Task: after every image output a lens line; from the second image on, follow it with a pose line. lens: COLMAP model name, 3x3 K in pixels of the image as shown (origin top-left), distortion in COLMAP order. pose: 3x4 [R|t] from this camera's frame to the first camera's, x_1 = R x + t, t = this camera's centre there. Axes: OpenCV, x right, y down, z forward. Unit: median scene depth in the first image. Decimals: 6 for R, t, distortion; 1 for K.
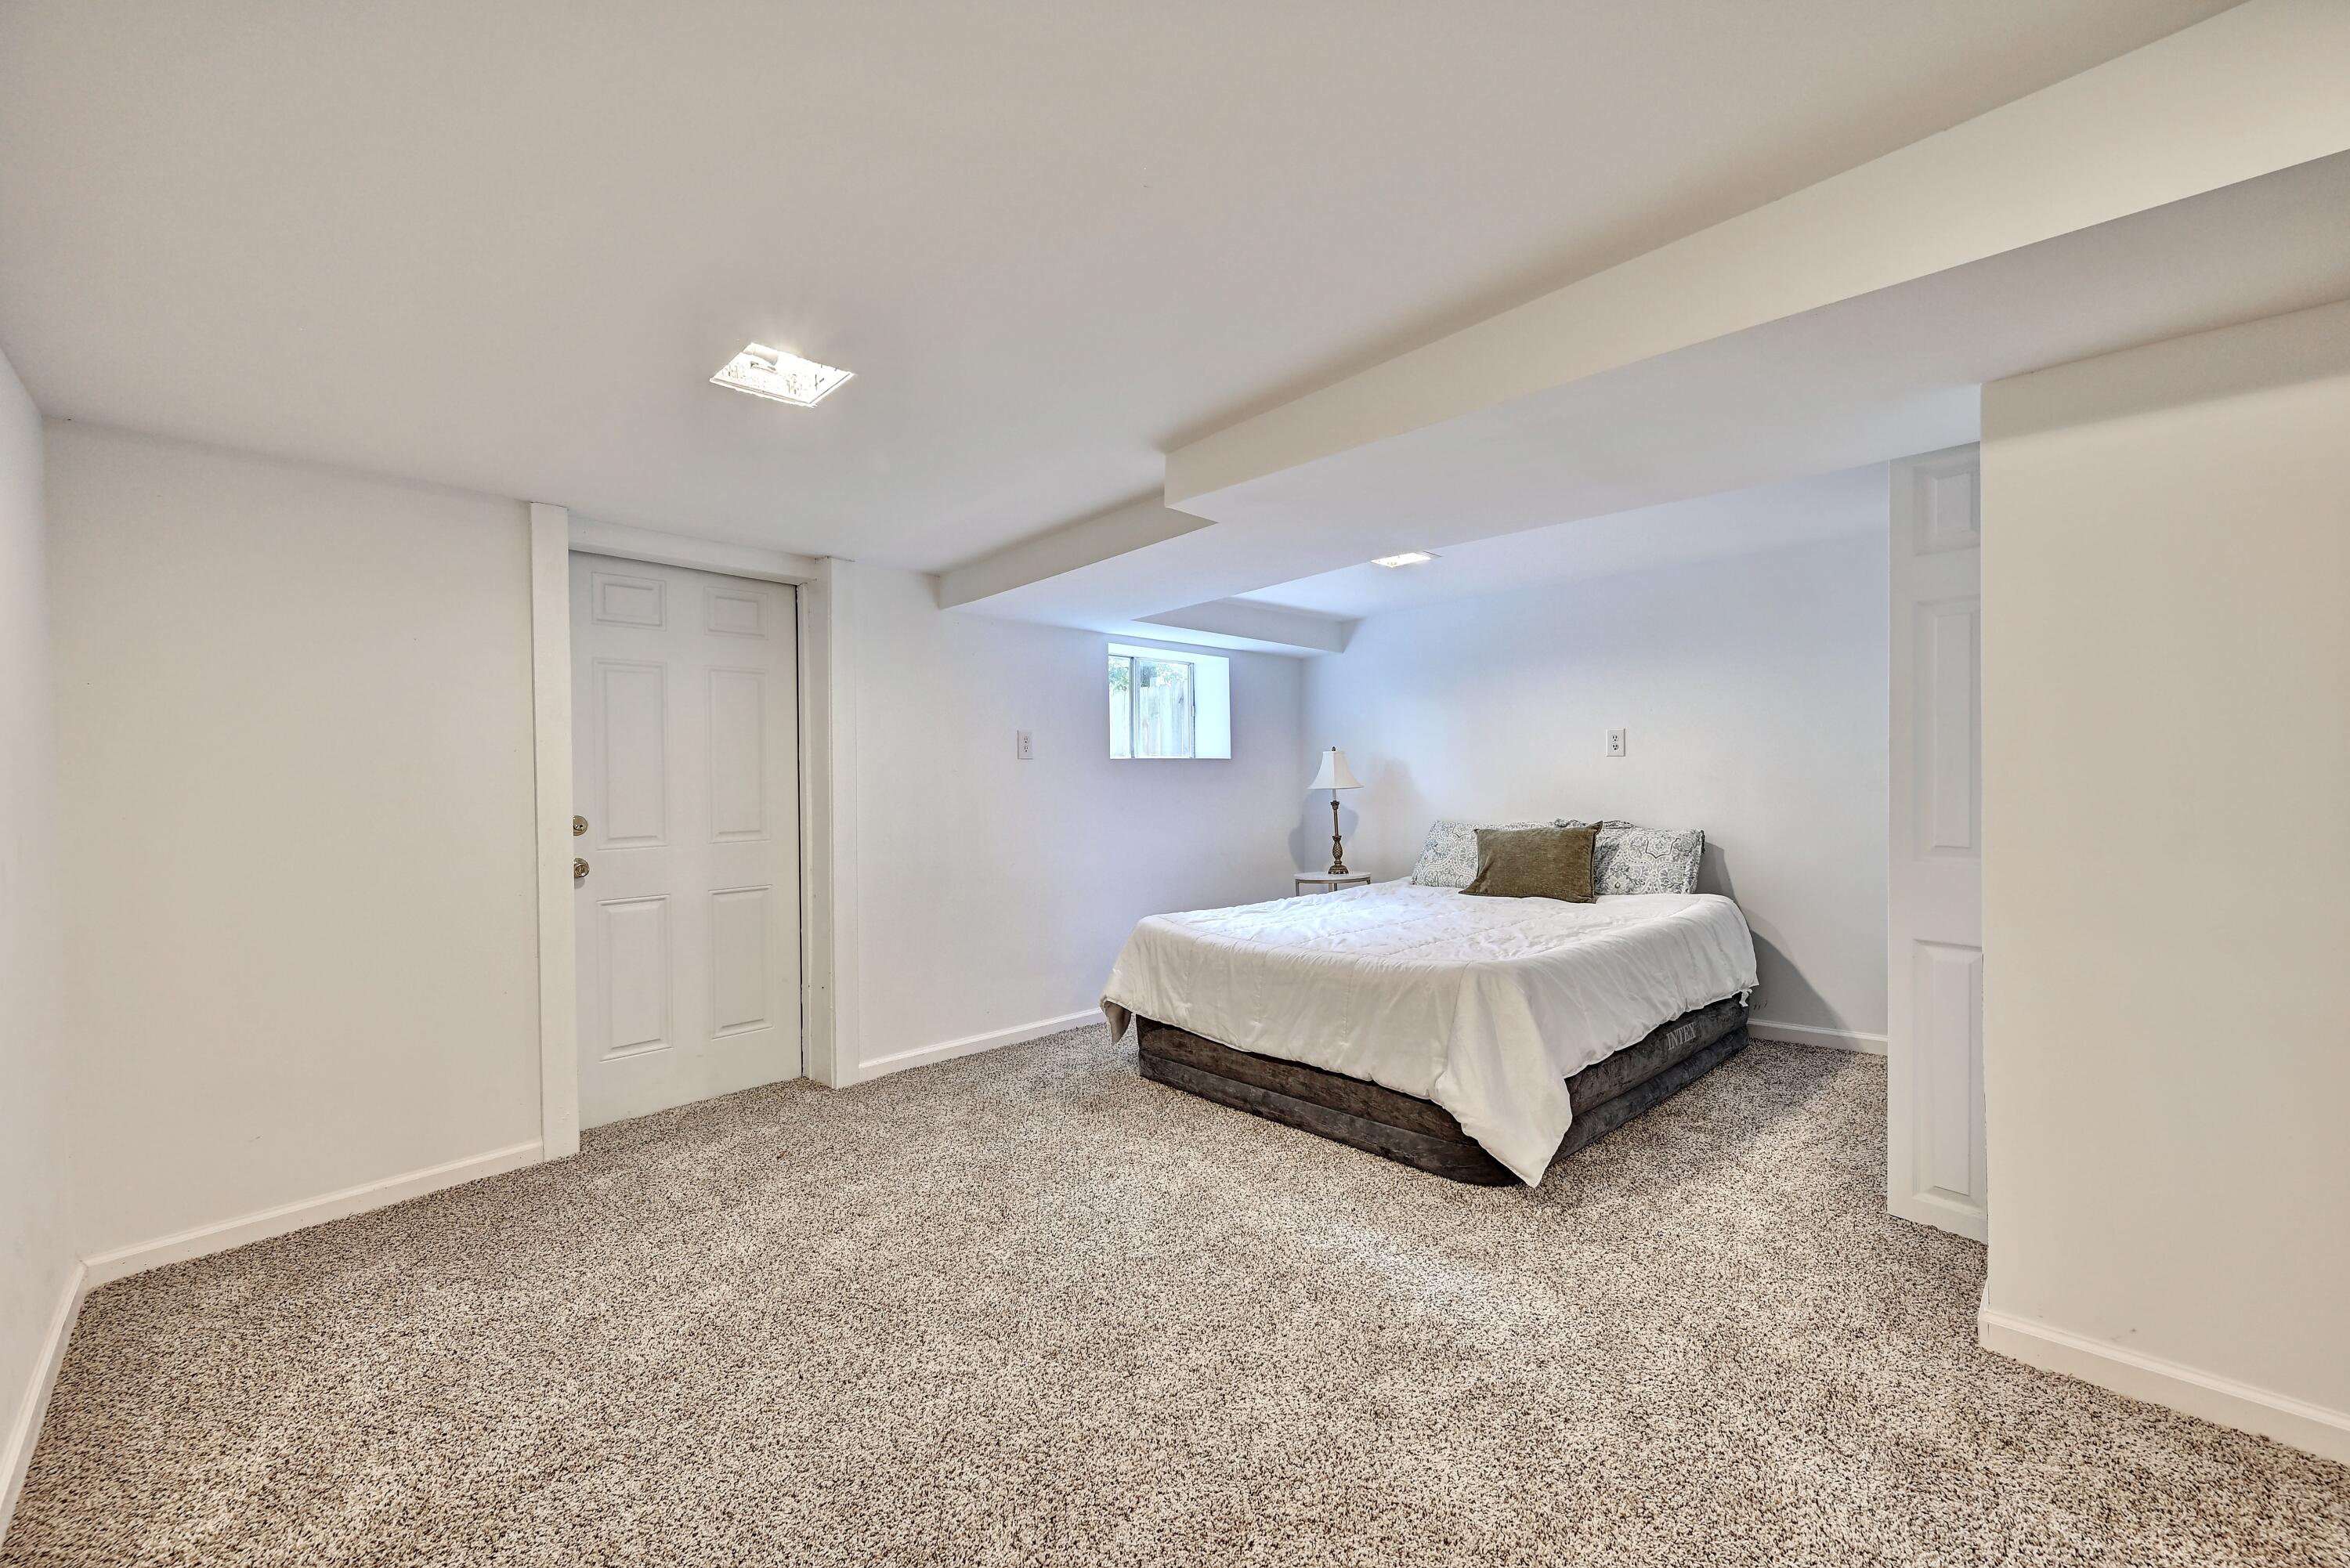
lens RADIAL K [[923.3, 0, 1178.2], [0, 923.3, 780.0], [0, 0, 1]] dist [0.000231, -0.000113]
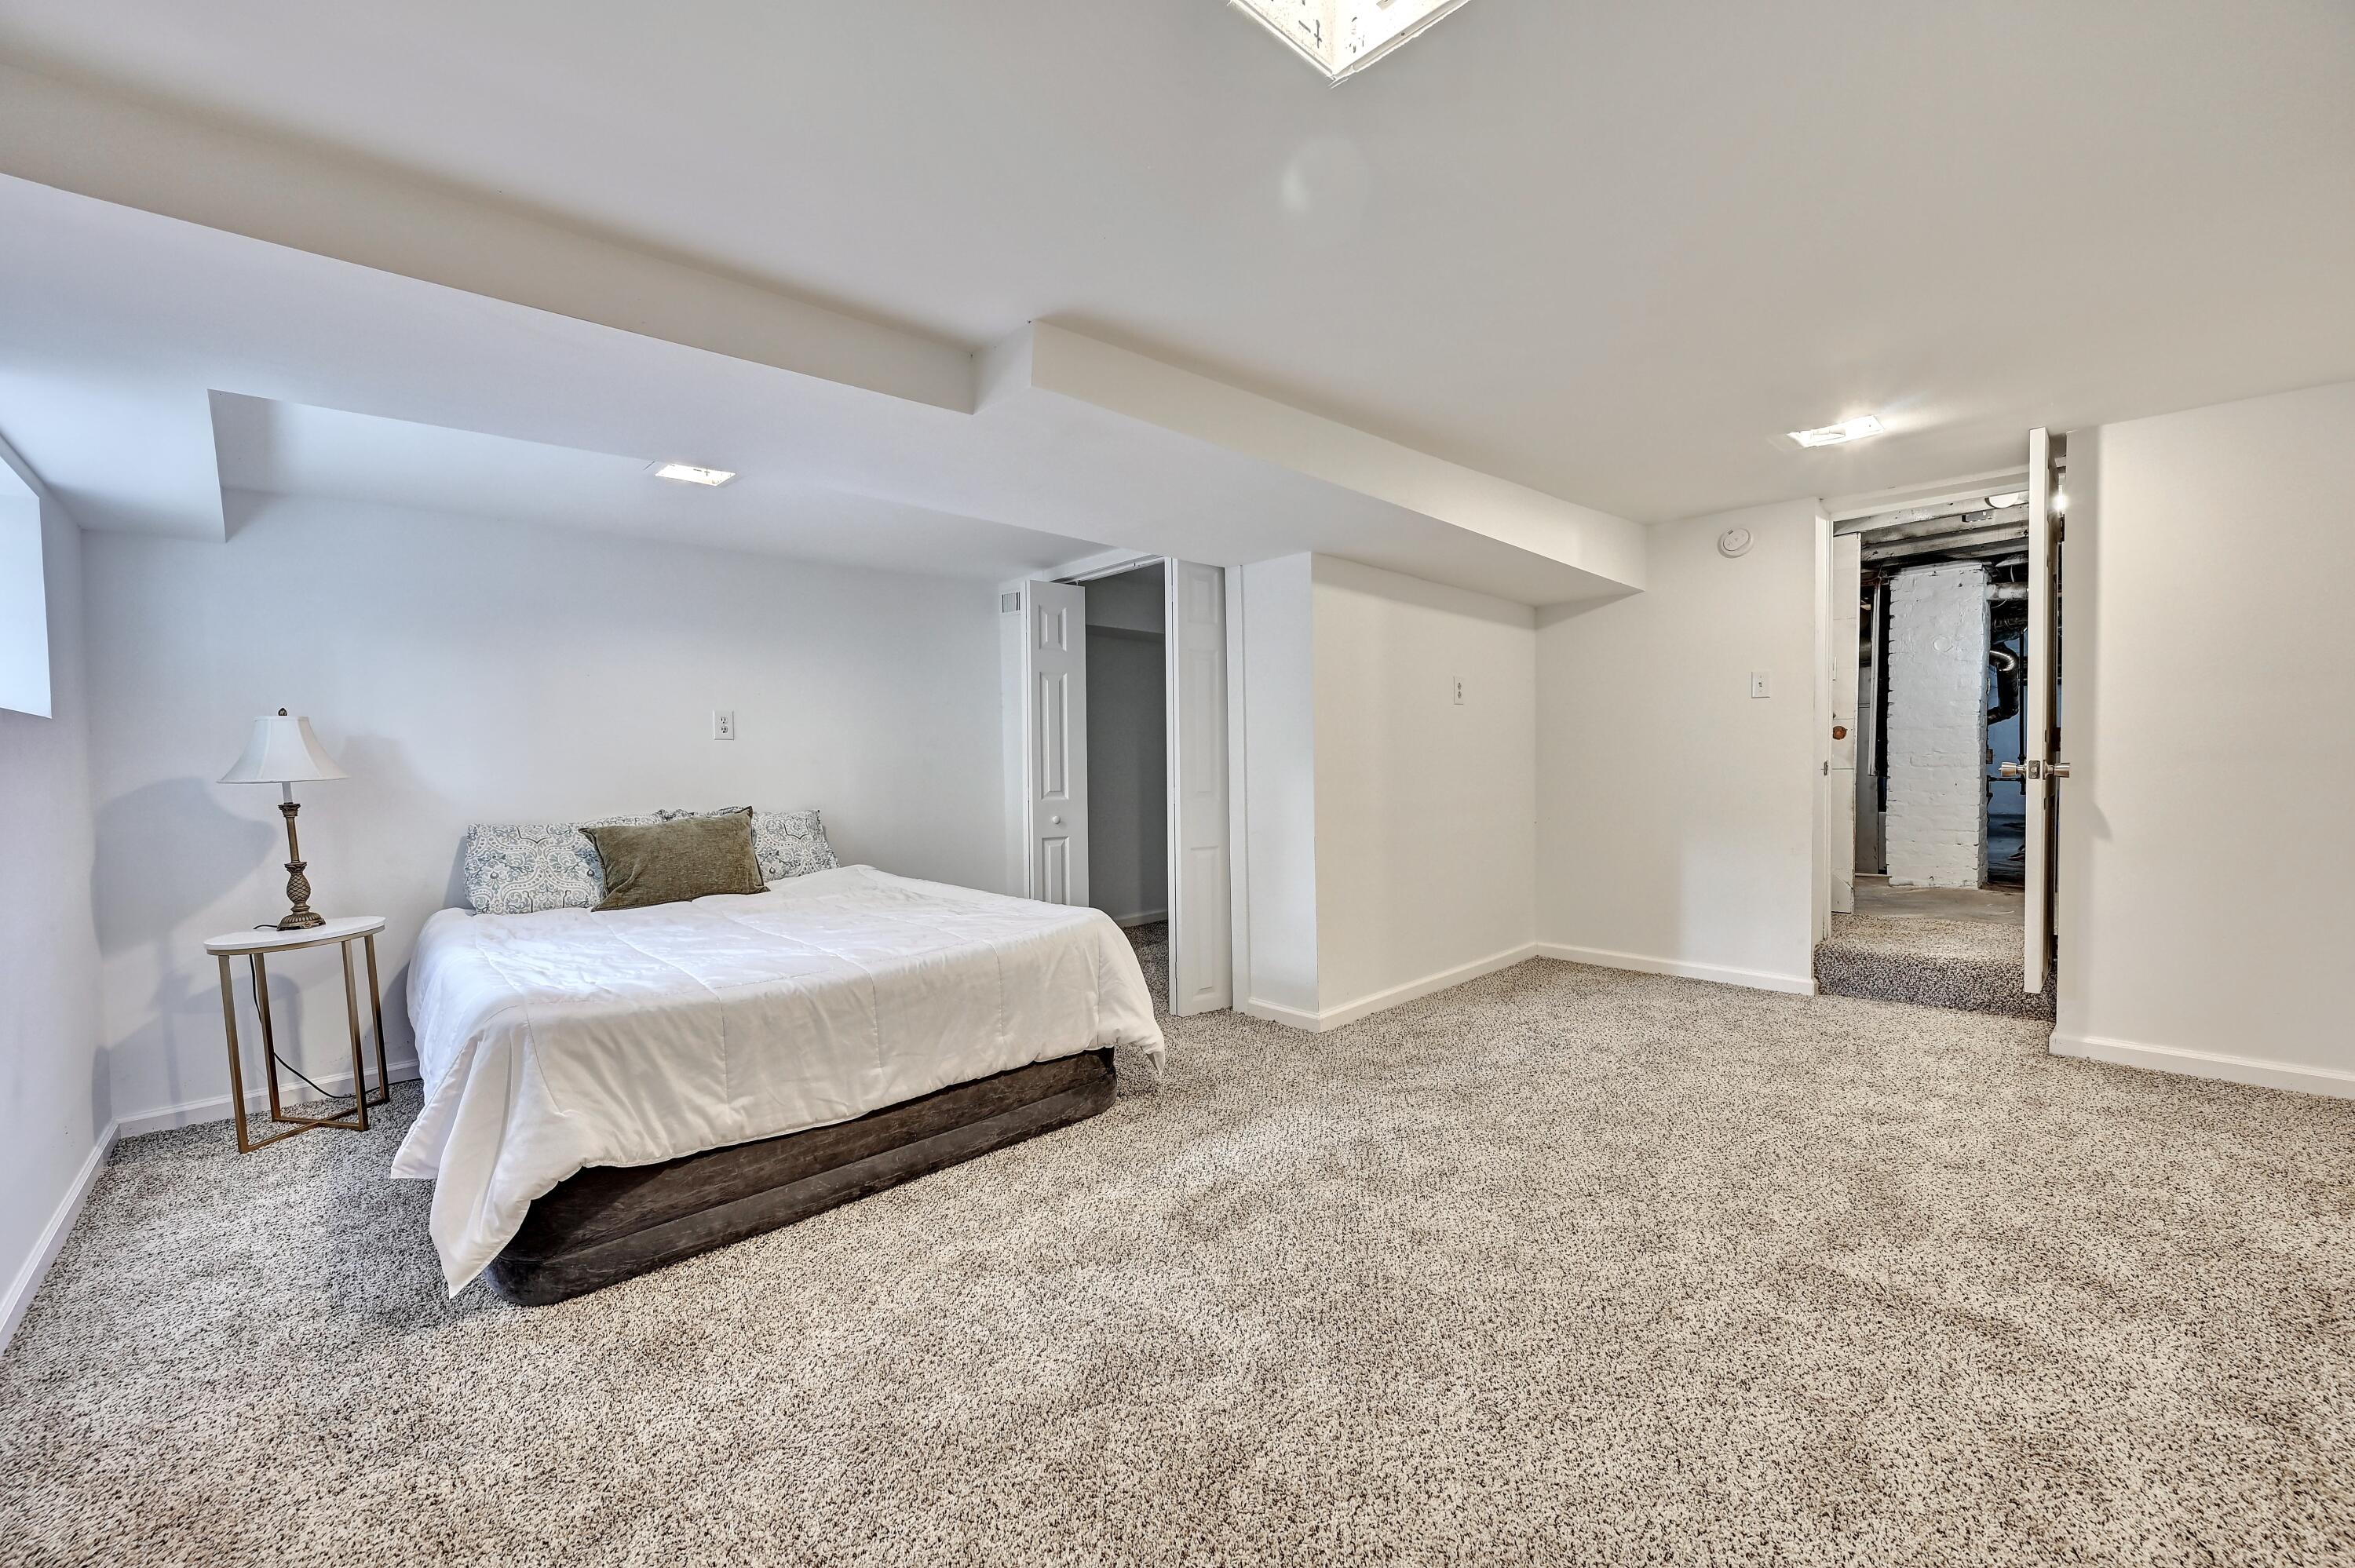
lens RADIAL K [[925.2, 0, 1180.8], [0, 925.2, 782.5], [0, 0, 1]] dist [0.000231, -0.000113]
pose [[0.014273, -0.010086, 0.999847, -0.608111], [0.019636, 0.999759, 0.009805, 0.023867], [-0.999705, 0.019493, 0.014468, 0.672499]]
